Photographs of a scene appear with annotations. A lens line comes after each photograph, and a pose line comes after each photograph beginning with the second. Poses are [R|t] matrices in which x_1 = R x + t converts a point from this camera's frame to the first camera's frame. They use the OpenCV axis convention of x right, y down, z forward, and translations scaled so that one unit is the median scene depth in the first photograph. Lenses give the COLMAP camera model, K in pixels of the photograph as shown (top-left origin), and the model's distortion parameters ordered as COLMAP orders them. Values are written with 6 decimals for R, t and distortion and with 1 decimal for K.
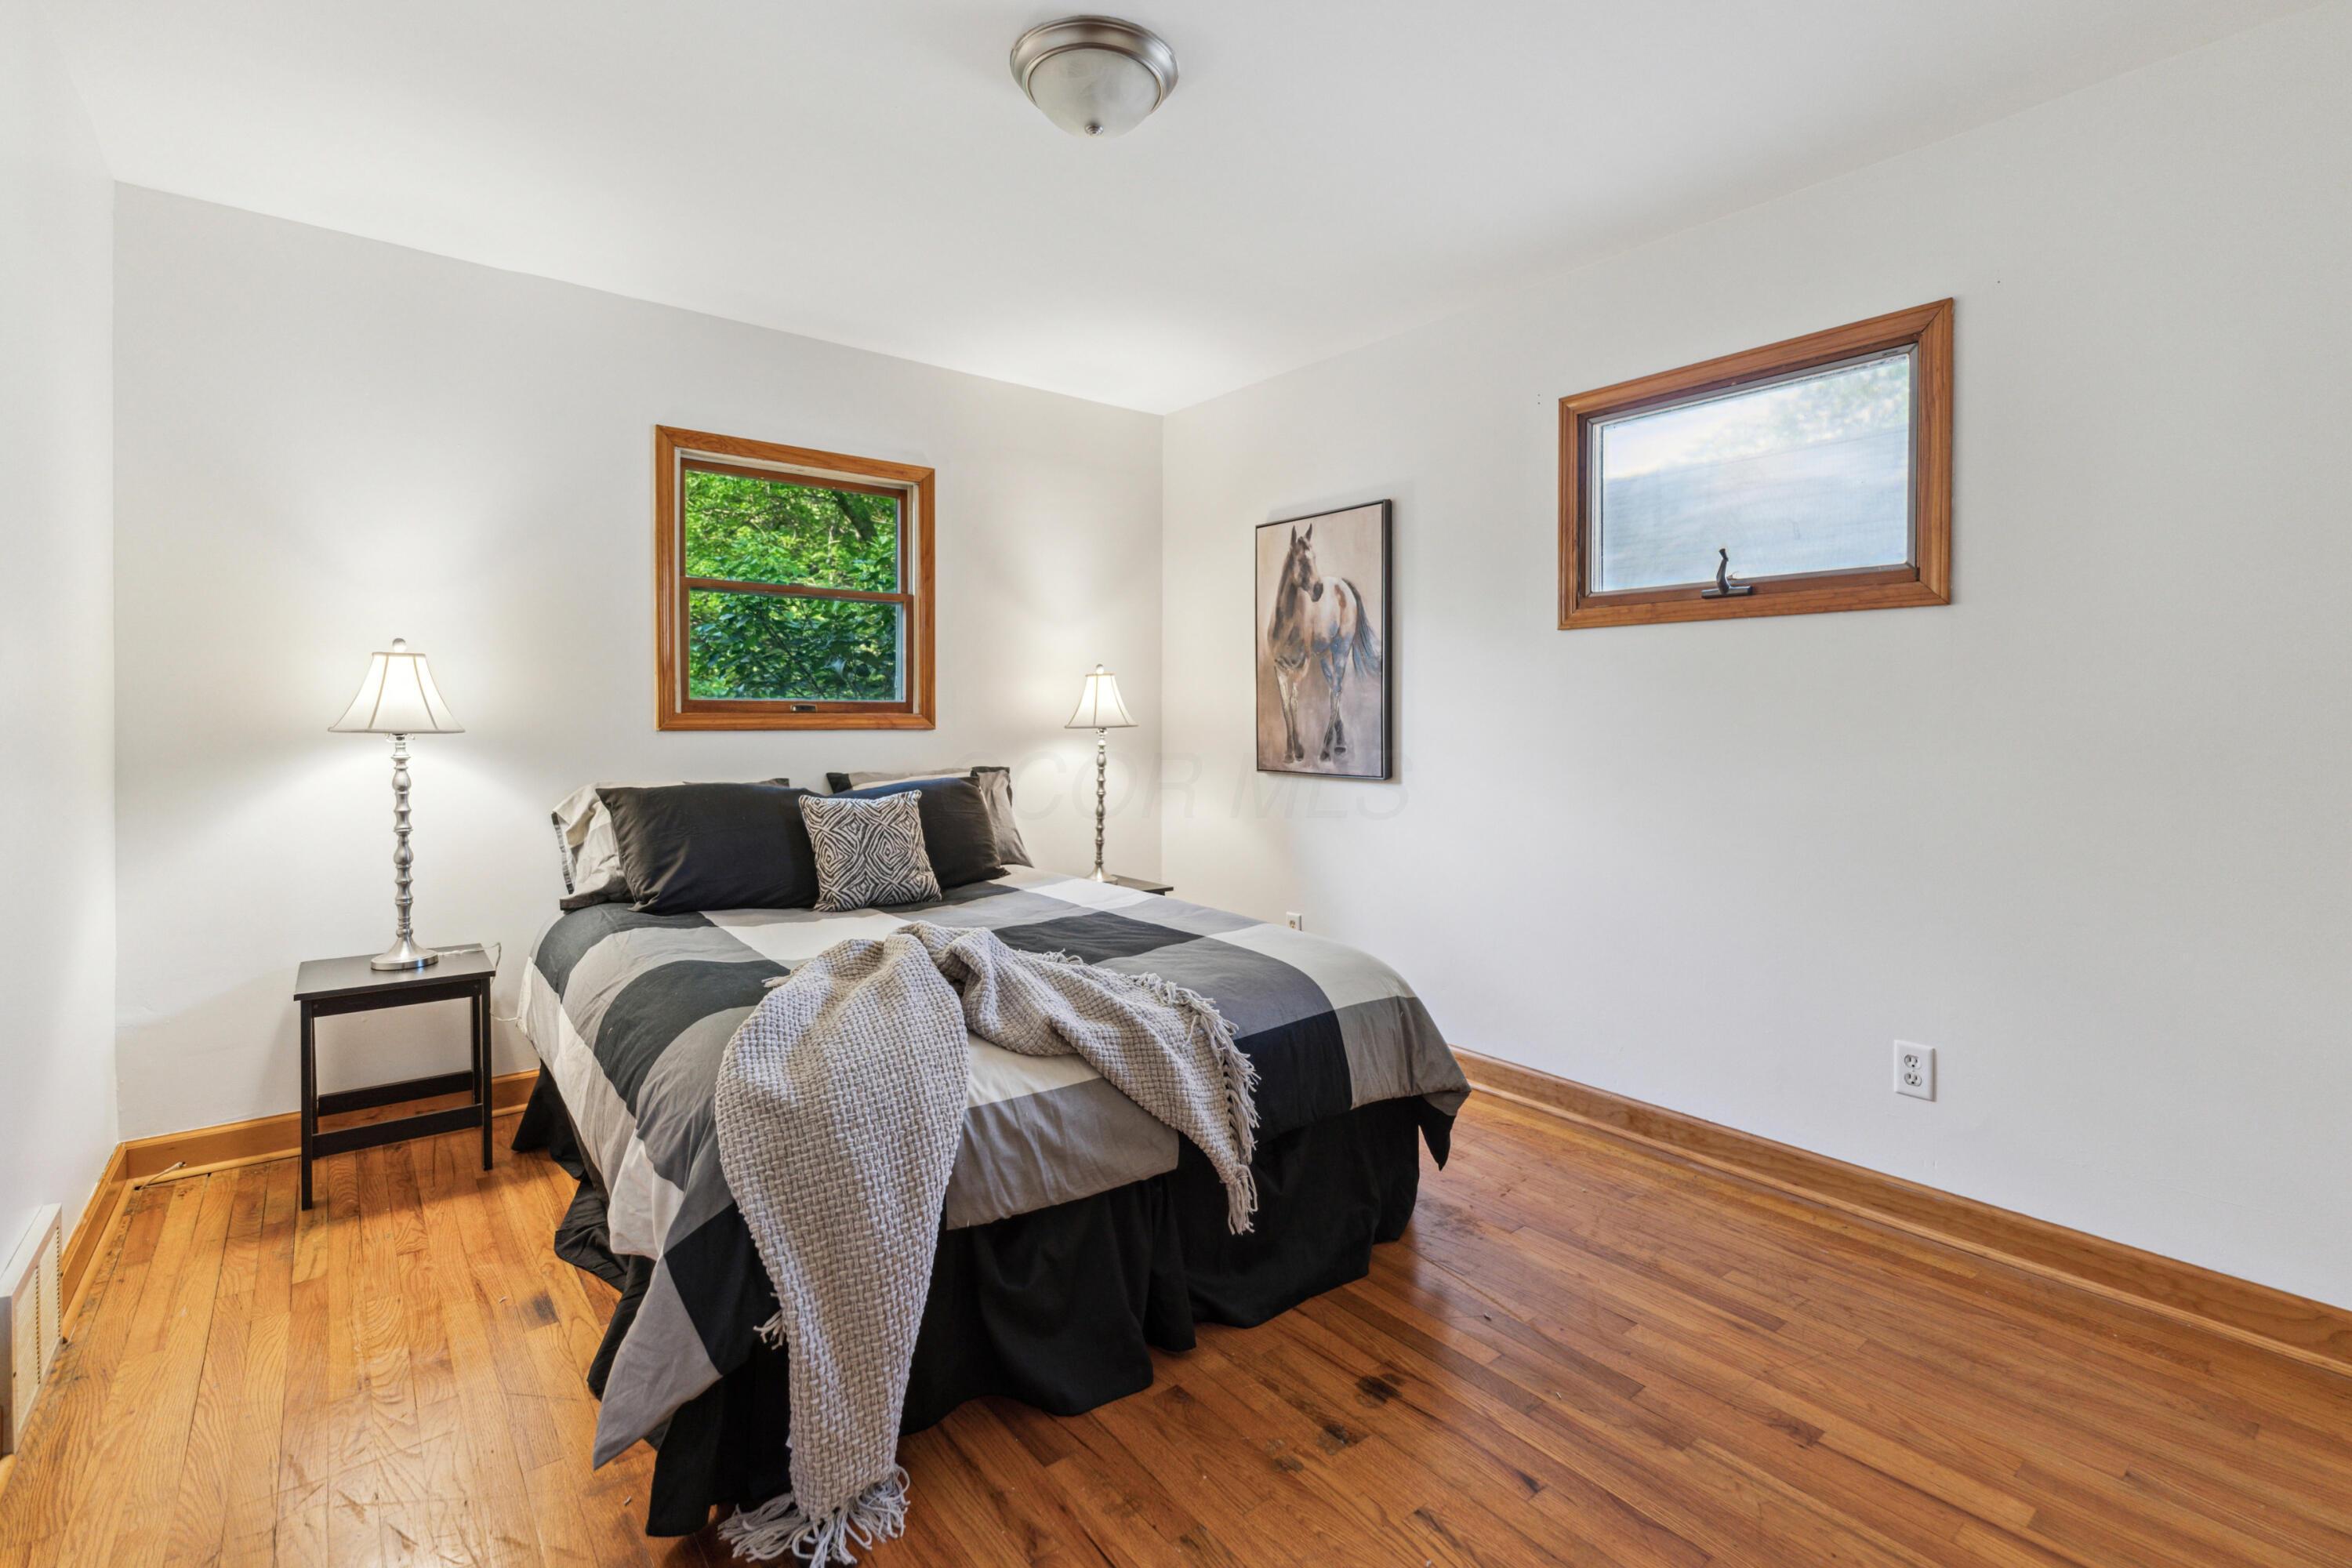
lens RADIAL K [[1074.3, 0, 1203.2], [0, 1074.3, 728.4], [0, 0, 1]] dist [-0.001119, 0.000141]
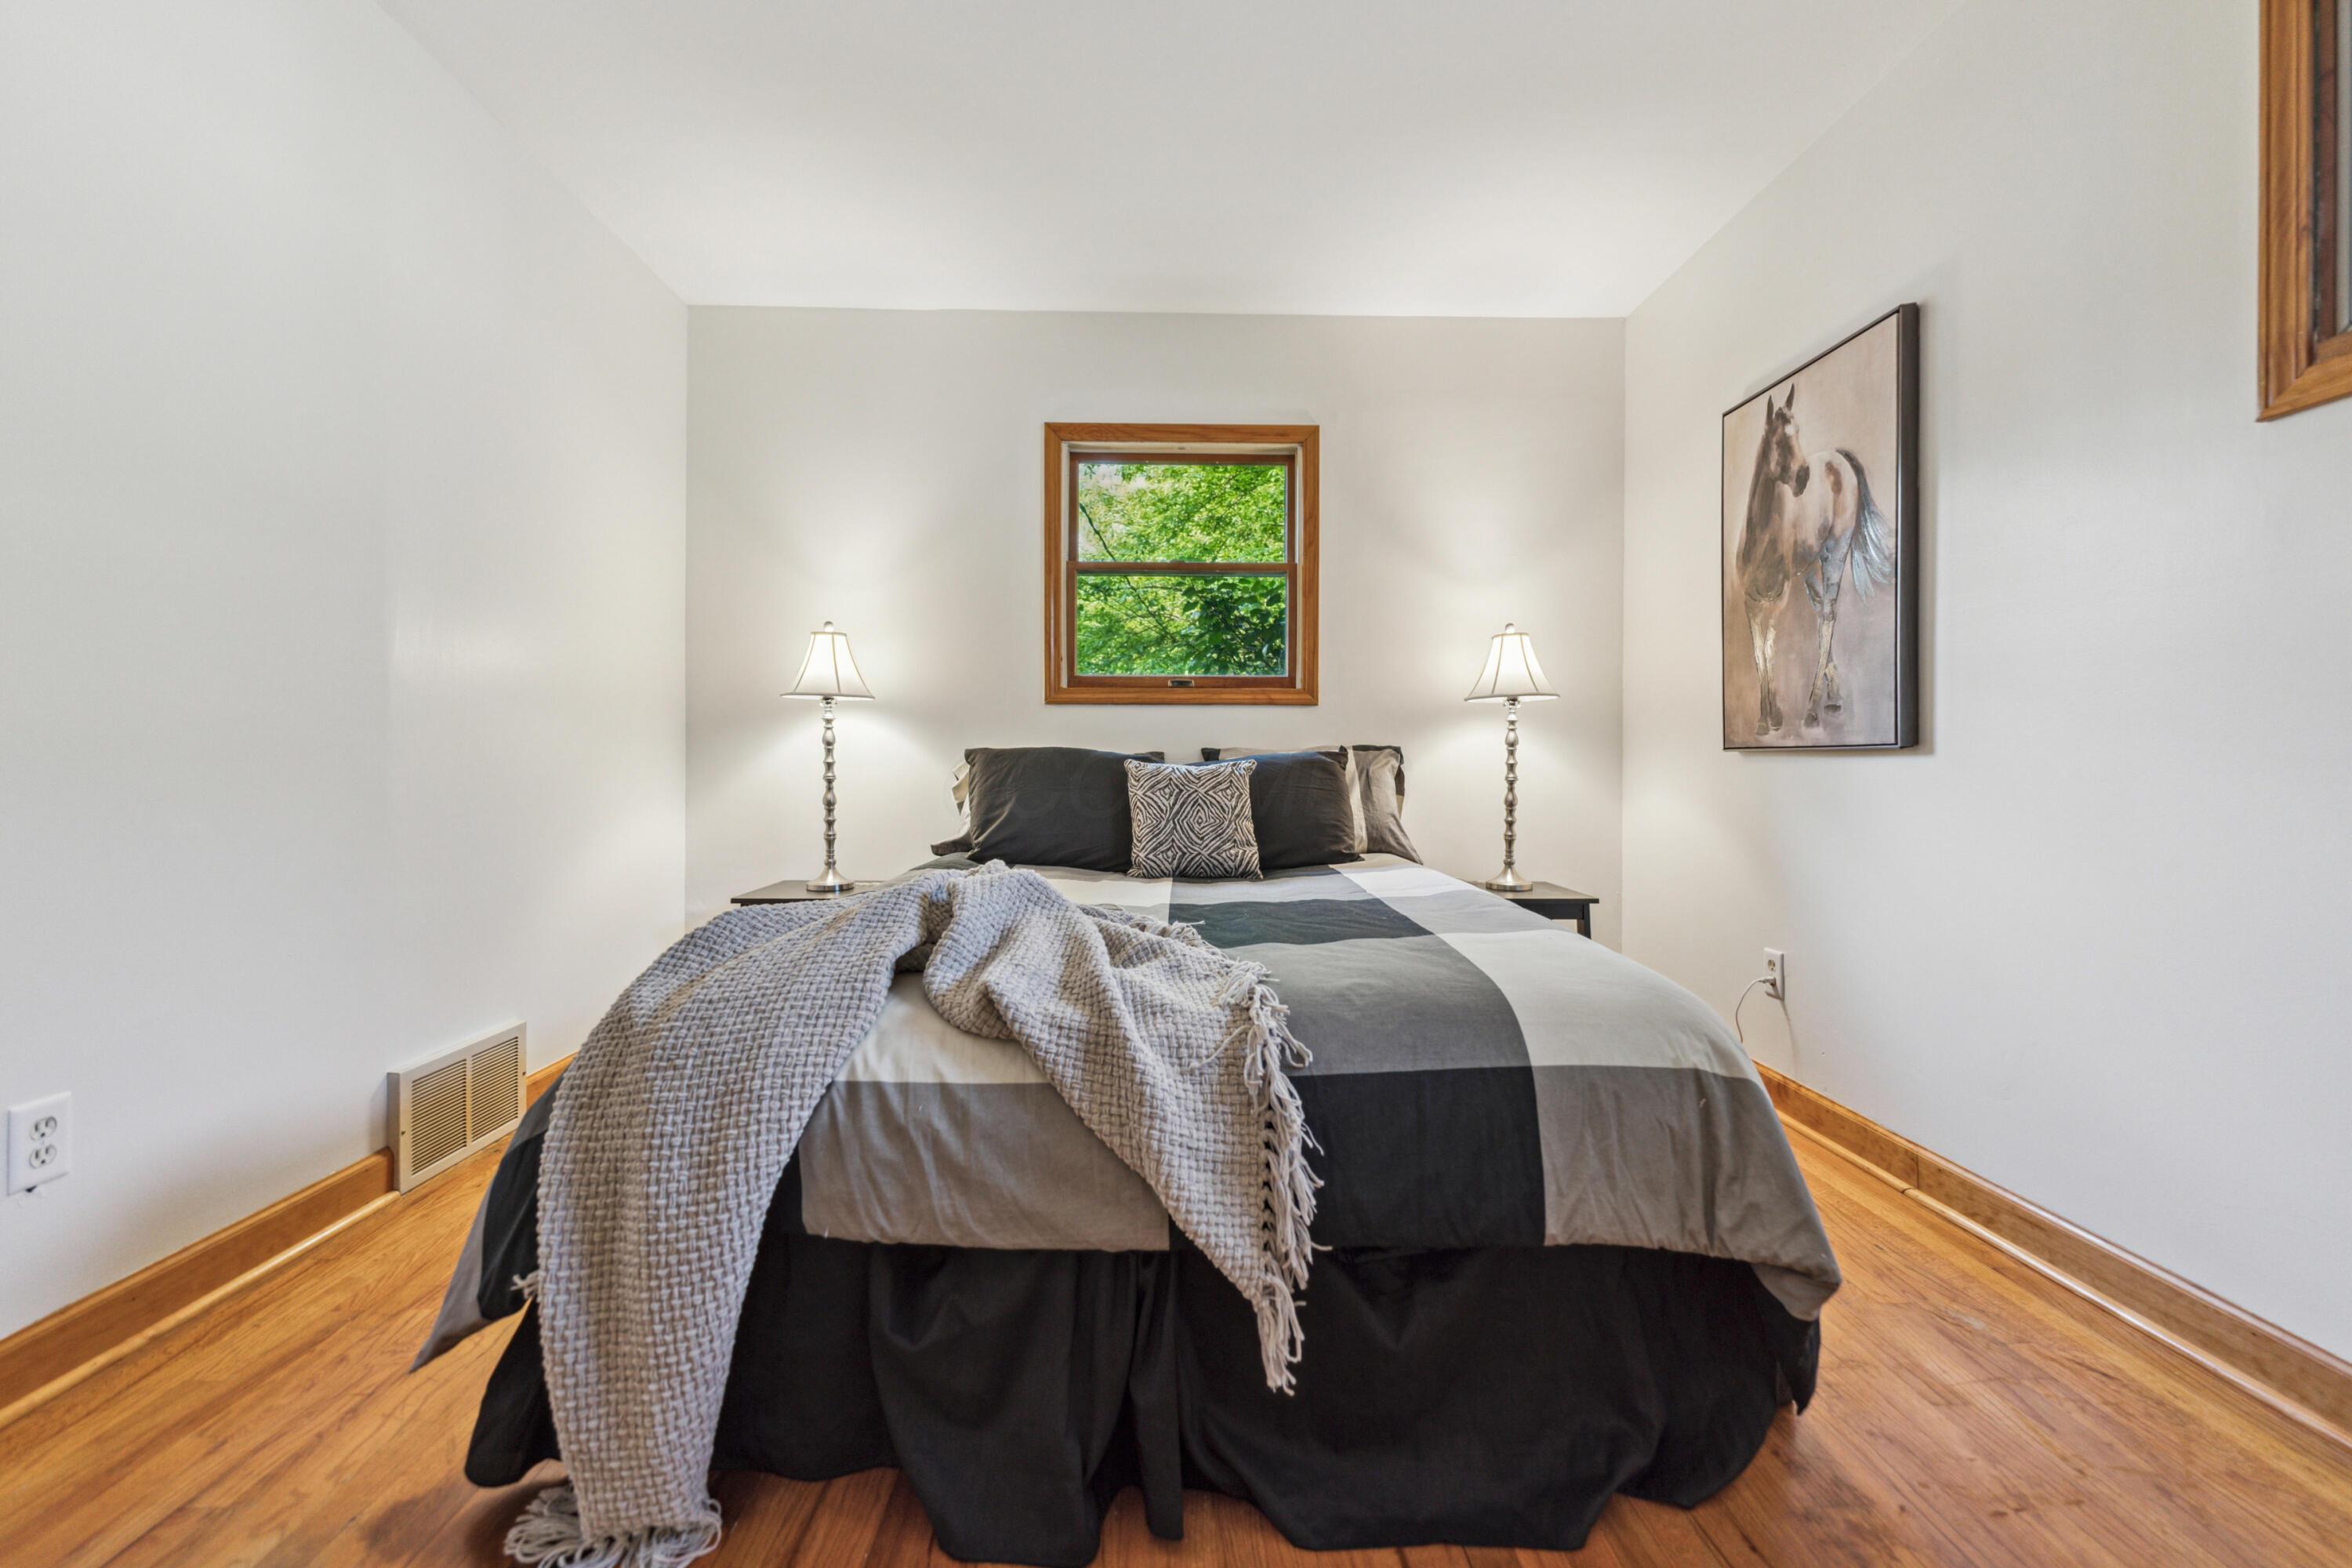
lens RADIAL K [[958.2, 0, 1183.1], [0, 958.2, 769.6], [0, 0, 1]] dist [0.001827, -0.000668]
pose [[0.787009, 0.003410, -0.616932, 0.214895], [-0.006920, 0.999971, -0.003301, 0.076128], [0.616903, 0.006867, 0.787009, 0.345162]]
